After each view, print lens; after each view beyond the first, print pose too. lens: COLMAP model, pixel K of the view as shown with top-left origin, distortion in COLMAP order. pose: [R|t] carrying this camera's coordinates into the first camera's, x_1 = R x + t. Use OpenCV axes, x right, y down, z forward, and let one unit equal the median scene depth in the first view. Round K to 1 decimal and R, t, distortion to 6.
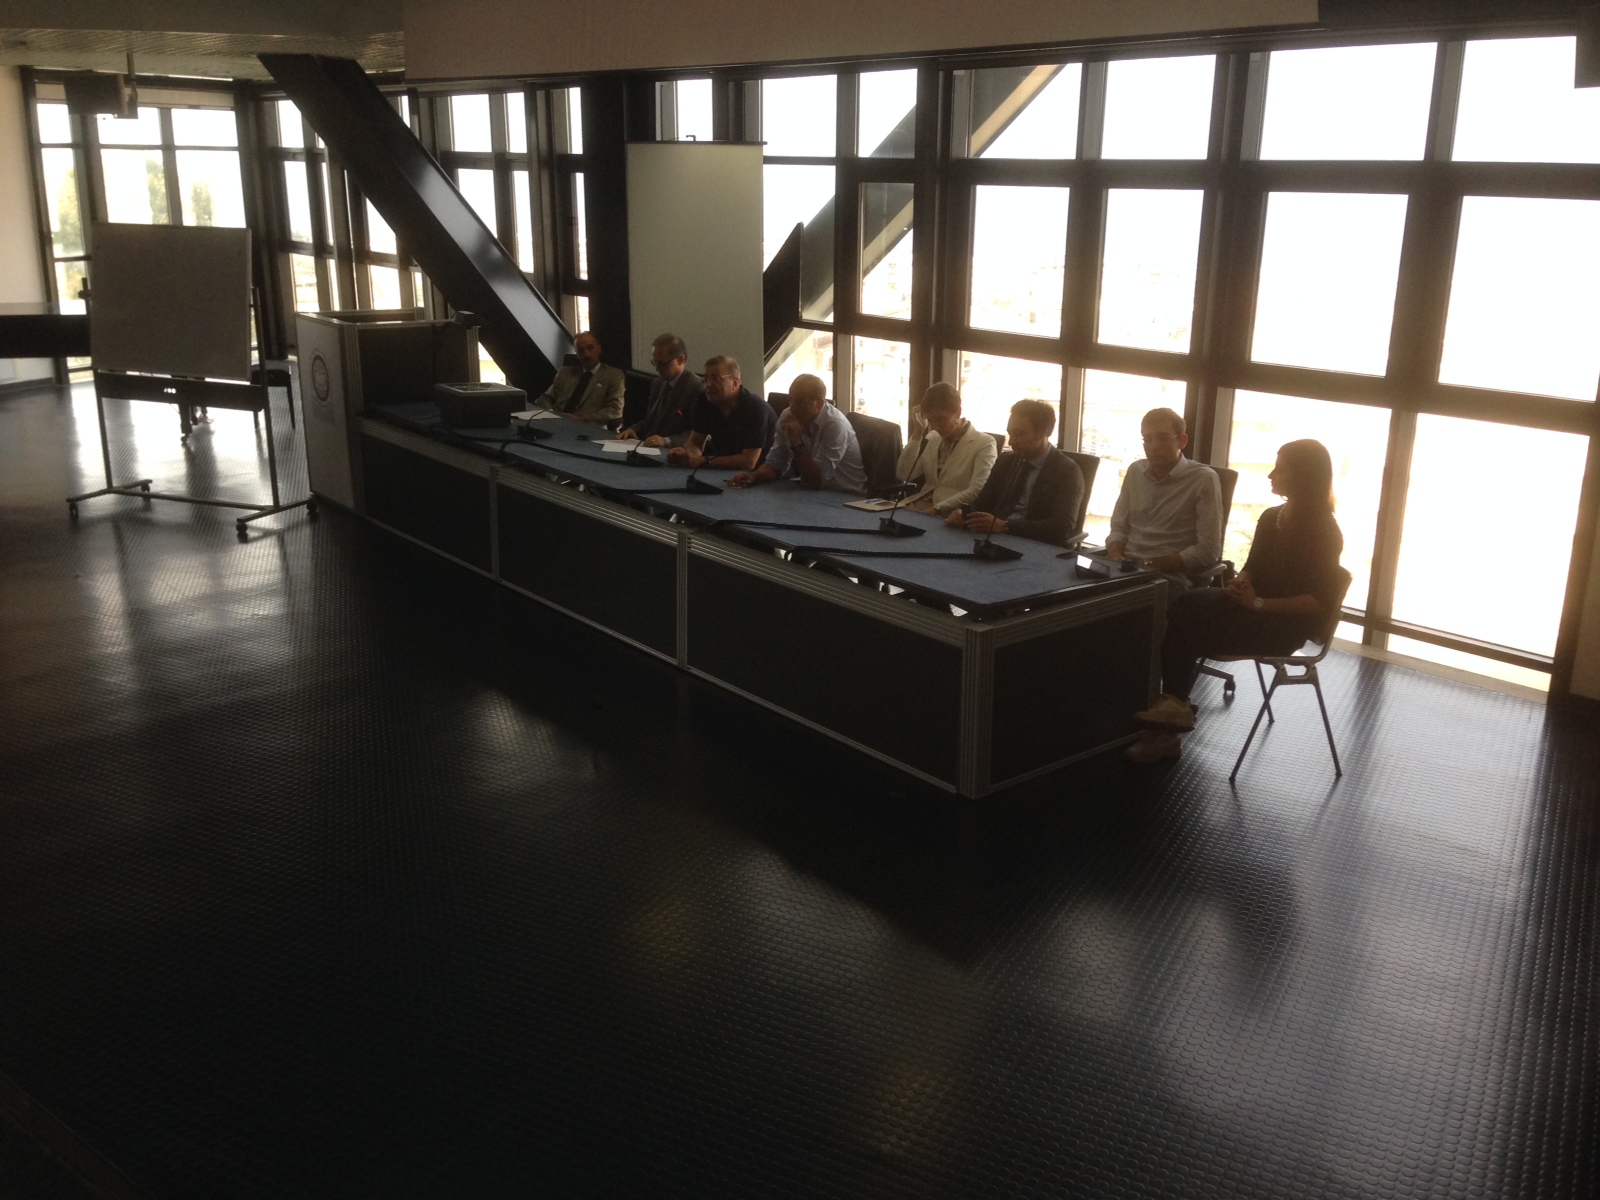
lens RADIAL K [[1527.8, 0, 771.4], [0, 1527.8, 589.6], [0, 0, 1]] dist [0.091107, -0.184150]
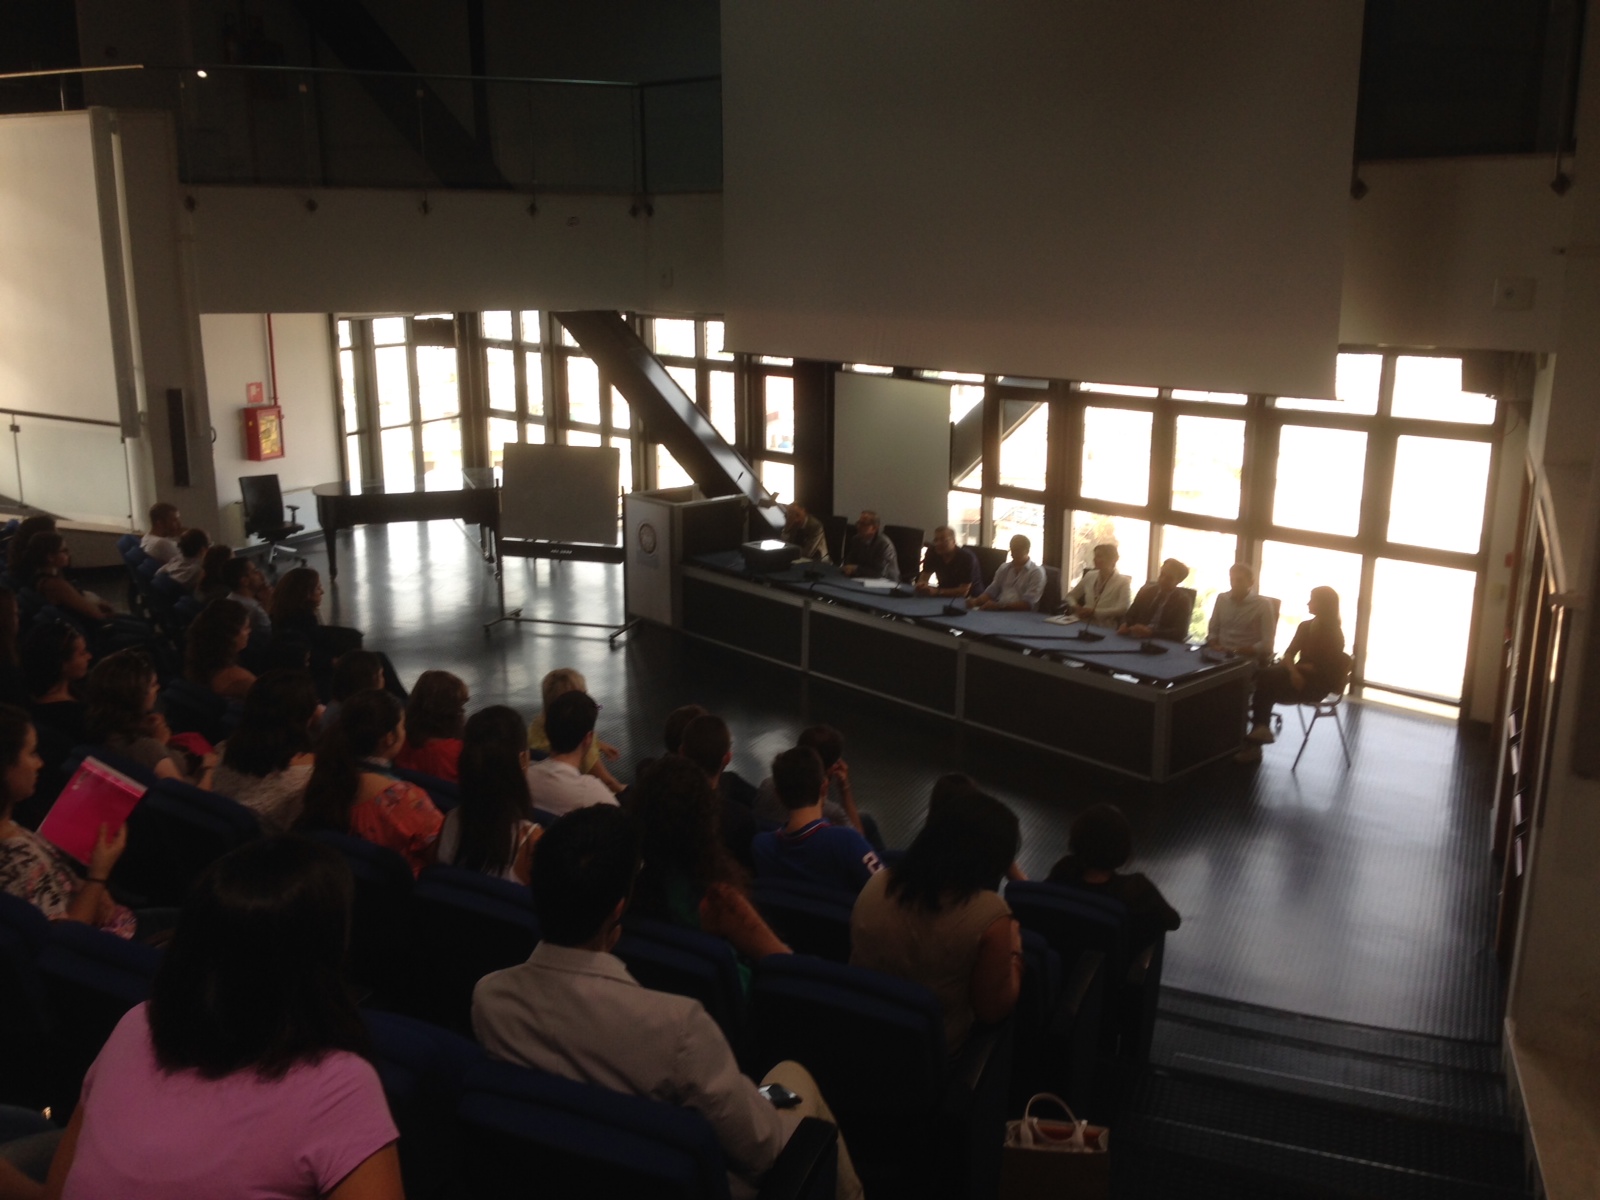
lens RADIAL K [[1545.2, 0, 801.4], [0, 1545.2, 619.5], [0, 0, 1]] dist [0.084373, -0.189701]
pose [[0.997236, -0.028996, 0.068404, -0.357441], [0.030685, 0.999246, -0.023772, -0.026376], [-0.067663, 0.025806, 0.997374, -0.716167]]
